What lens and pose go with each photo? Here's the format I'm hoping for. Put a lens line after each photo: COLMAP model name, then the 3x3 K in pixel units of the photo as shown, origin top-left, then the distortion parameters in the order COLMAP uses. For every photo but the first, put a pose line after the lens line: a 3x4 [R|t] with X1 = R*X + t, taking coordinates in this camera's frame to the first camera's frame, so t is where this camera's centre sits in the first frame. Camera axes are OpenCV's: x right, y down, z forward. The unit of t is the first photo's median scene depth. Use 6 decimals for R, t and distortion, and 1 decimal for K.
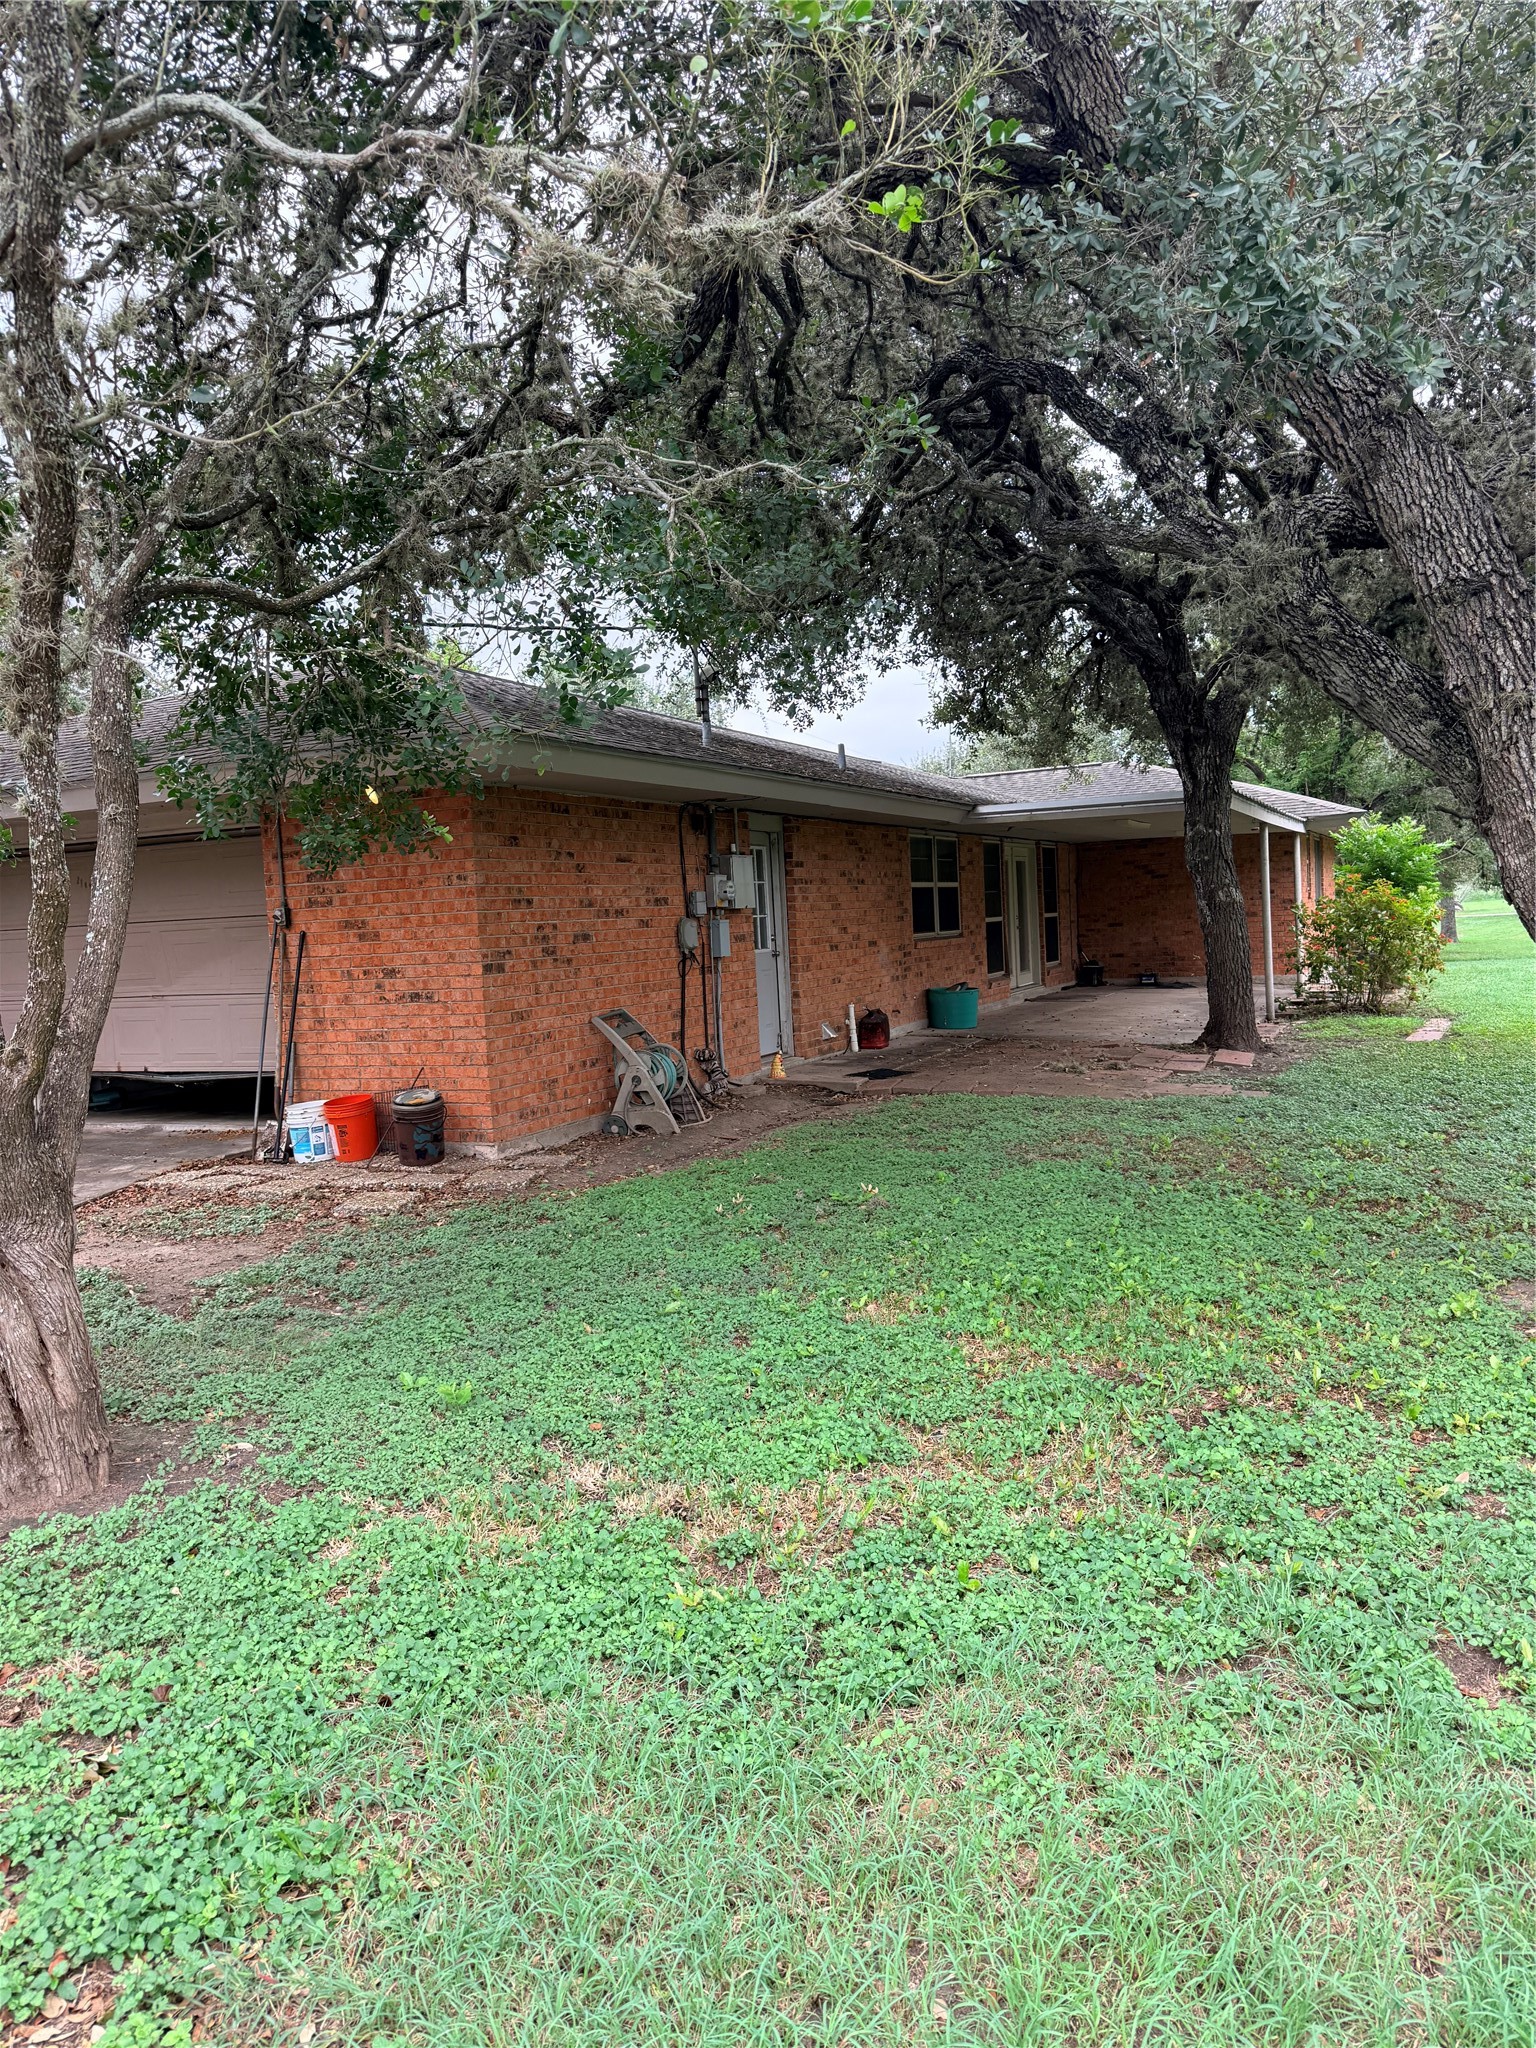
lens RADIAL K [[1449.3, 0, 764.9], [0, 1449.3, 1007.9], [0, 0, 1]] dist [0.045043, -0.059147]
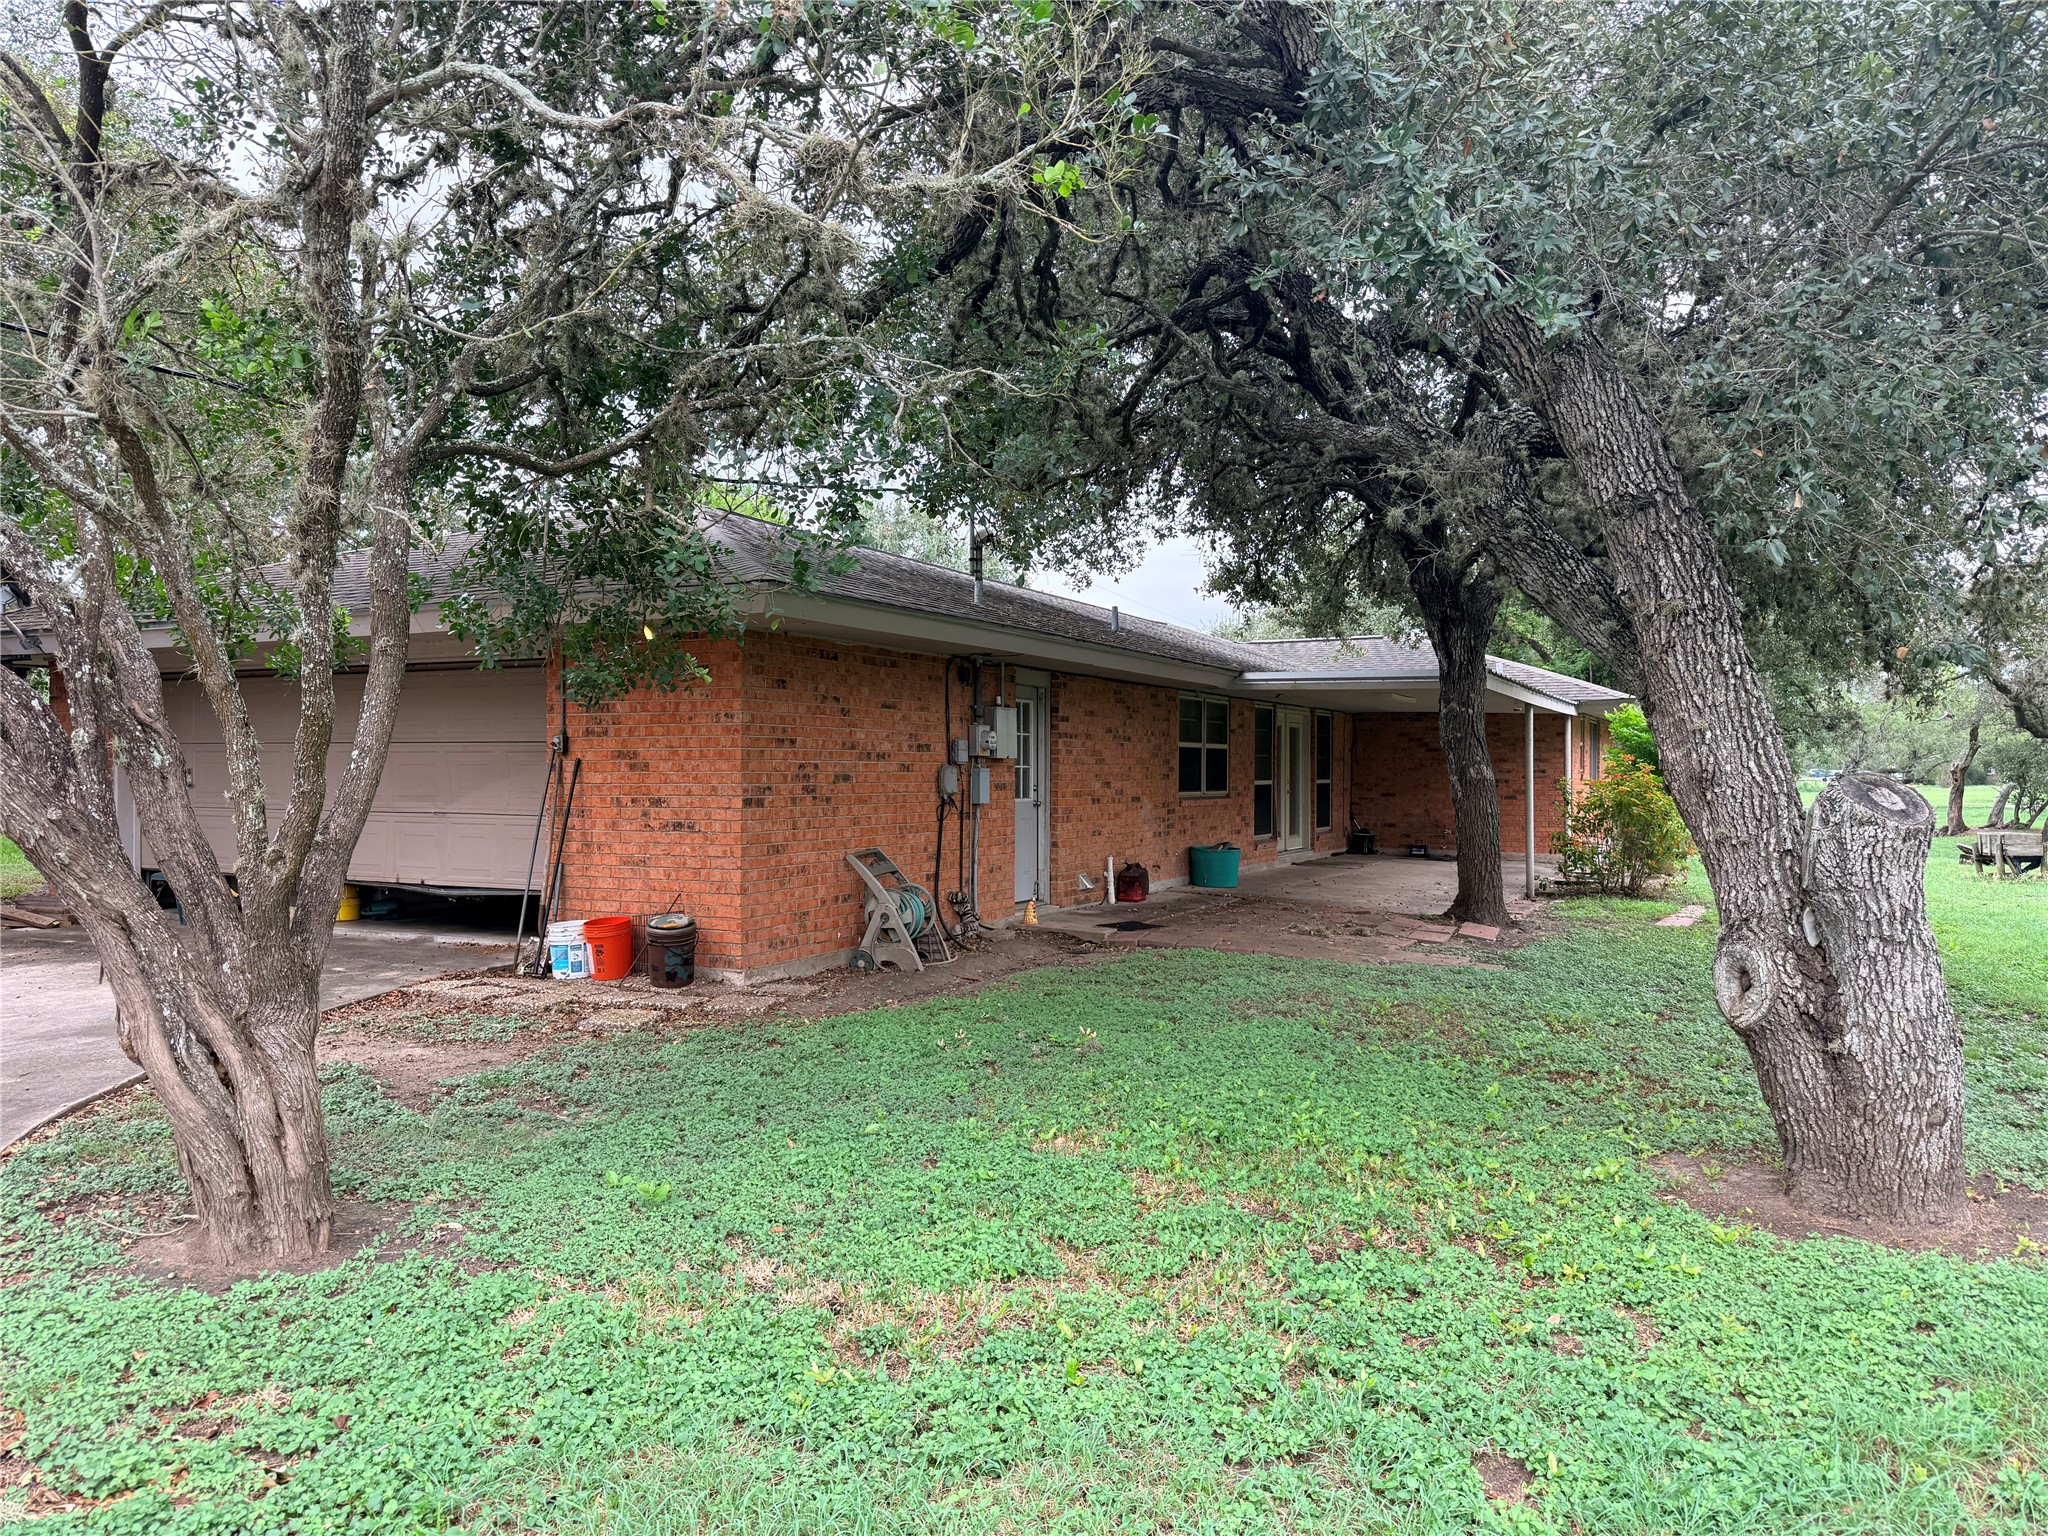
lens RADIAL K [[1449.3, 0, 1025.5], [0, 1449.3, 768.9], [0, 0, 1]] dist [0.045043, -0.059147]
pose [[0.998147, 0.054340, -0.027385, 0.067031], [-0.055922, 0.996585, -0.060750, 0.001557], [0.023991, 0.062169, 0.997777, -0.083690]]
